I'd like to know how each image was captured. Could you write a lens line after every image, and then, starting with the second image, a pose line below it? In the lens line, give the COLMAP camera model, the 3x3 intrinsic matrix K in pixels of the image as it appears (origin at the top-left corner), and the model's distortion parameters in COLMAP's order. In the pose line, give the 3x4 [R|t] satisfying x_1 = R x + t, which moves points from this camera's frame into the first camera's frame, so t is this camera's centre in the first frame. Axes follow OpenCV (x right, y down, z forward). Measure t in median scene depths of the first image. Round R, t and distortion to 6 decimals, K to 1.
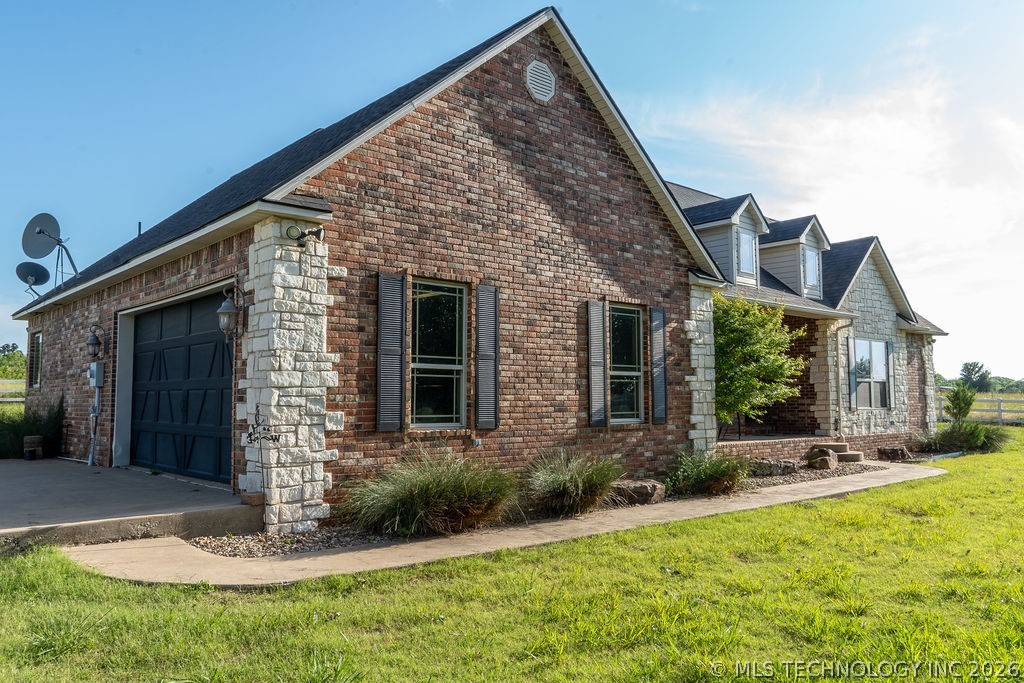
lens RADIAL K [[781.0, 0, 512.0], [0, 781.0, 341.5], [0, 0, 1]] dist [-0.022620, 0.001266]
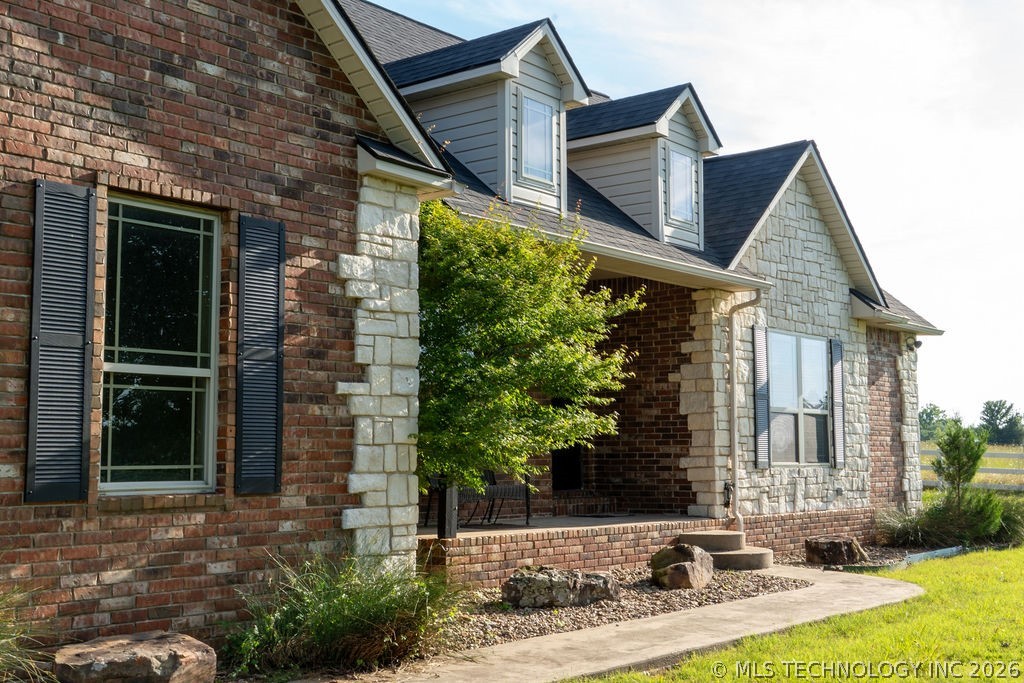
lens RADIAL K [[1223.3, 0, 512.0], [0, 1223.3, 341.5], [0, 0, 1]] dist [0.031253, -0.007850]
pose [[0.987447, 0.017641, 0.156961, 0.210475], [-0.014775, 0.999703, -0.019404, 0.033266], [-0.157257, 0.016841, 0.987414, 0.316238]]
